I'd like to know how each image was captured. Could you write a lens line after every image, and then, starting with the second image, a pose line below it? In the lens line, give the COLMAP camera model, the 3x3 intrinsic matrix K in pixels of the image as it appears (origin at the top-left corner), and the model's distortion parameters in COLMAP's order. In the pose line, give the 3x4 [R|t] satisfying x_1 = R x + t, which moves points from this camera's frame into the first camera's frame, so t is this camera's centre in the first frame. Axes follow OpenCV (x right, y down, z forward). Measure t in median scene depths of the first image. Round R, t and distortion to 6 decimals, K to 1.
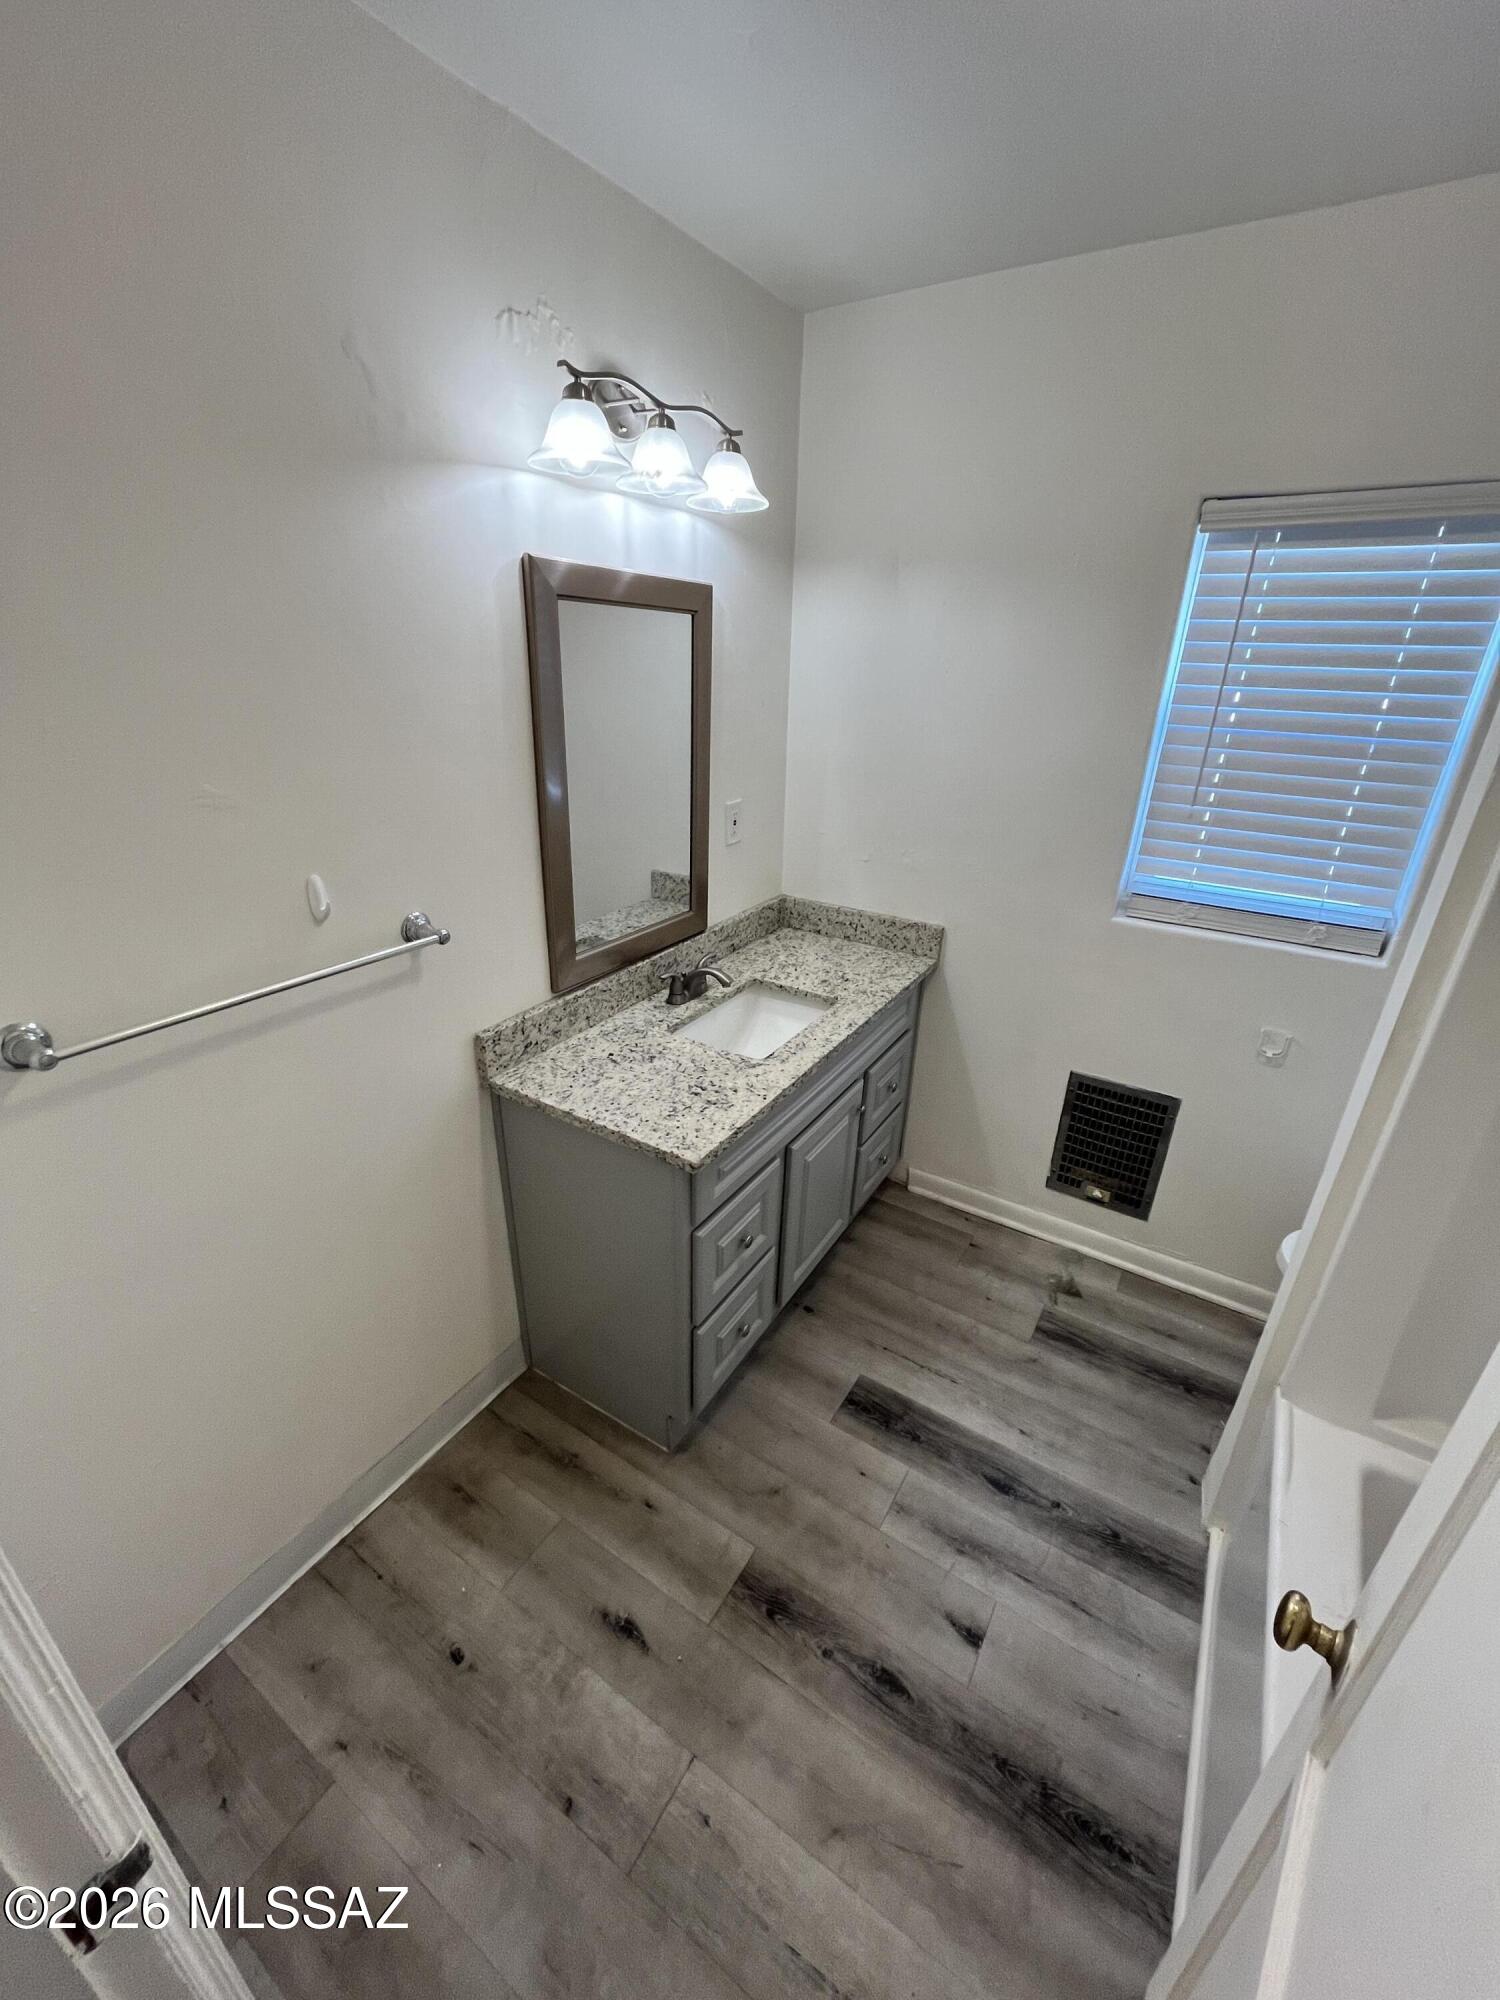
lens RADIAL K [[807.3, 0, 750.6], [0, 807.3, 1006.6], [0, 0, 1]] dist [-0.002950, 0.000870]
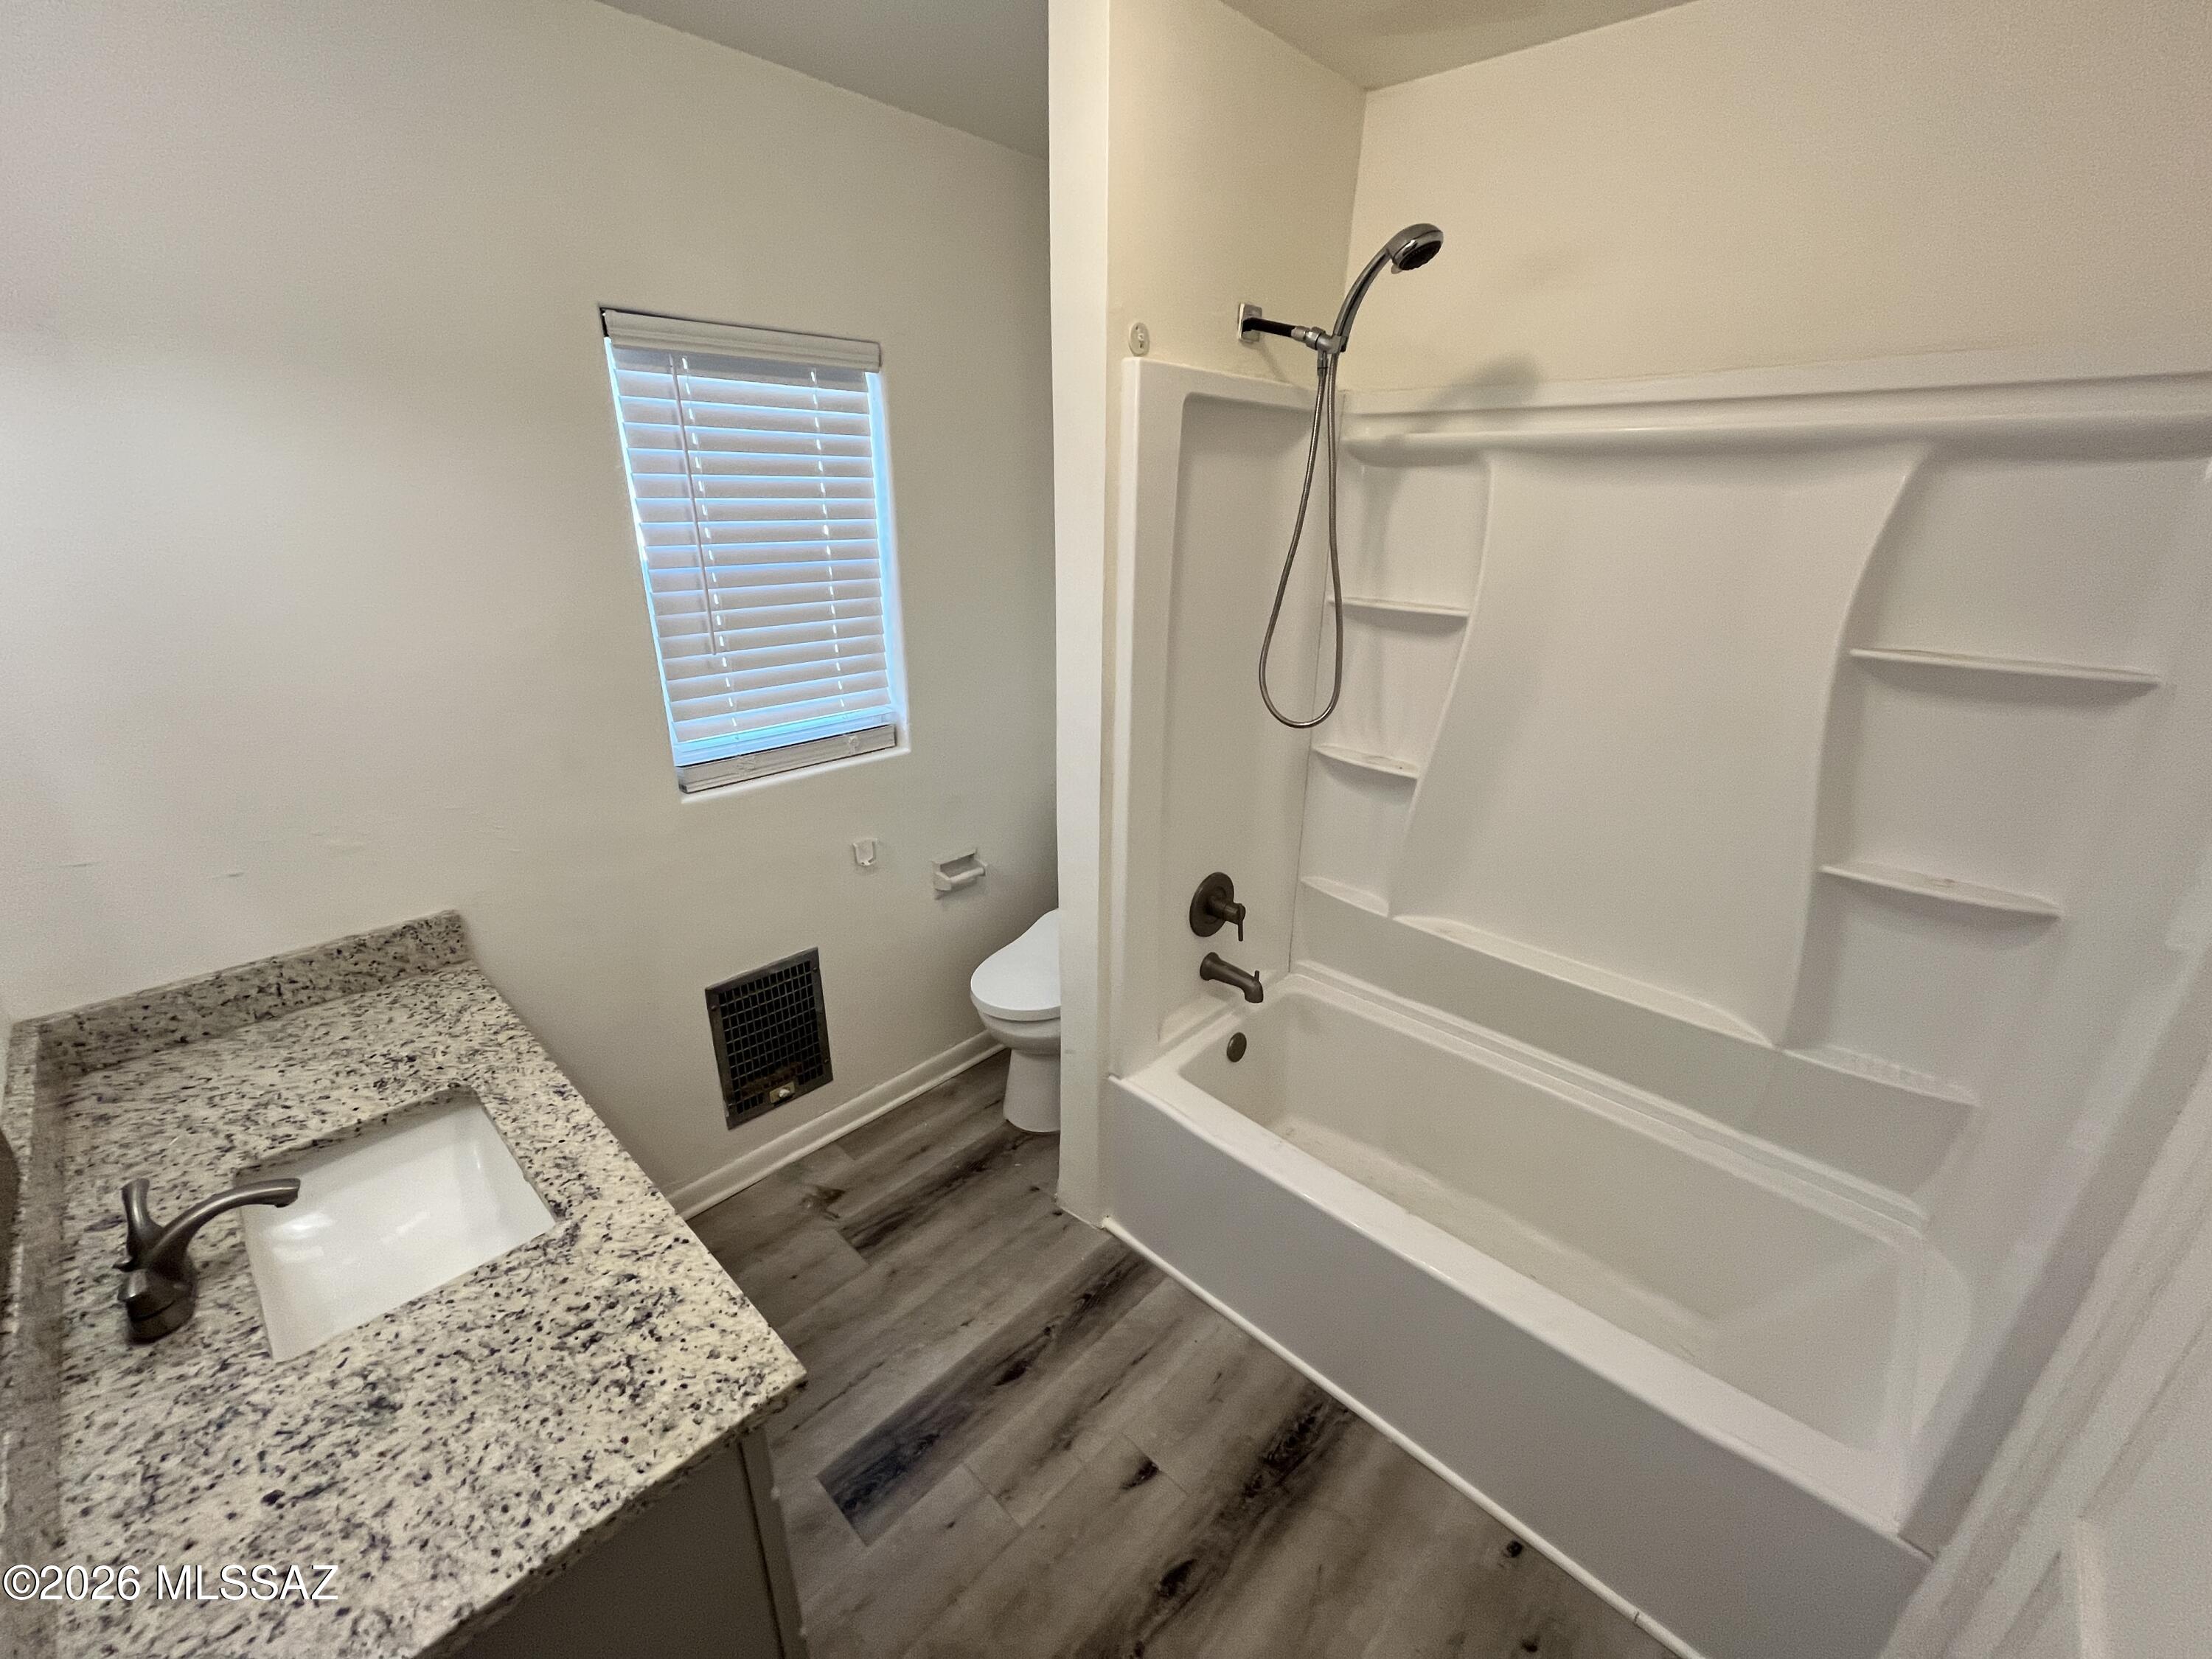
lens RADIAL K [[892.8, 0, 1108.3], [0, 892.8, 832.2], [0, 0, 1]] dist [-0.002950, 0.000870]
pose [[0.197200, -0.368949, 0.908289, -0.332608], [0.392046, 0.878854, 0.271875, -0.169853], [-0.898561, 0.302477, 0.317955, 0.344766]]
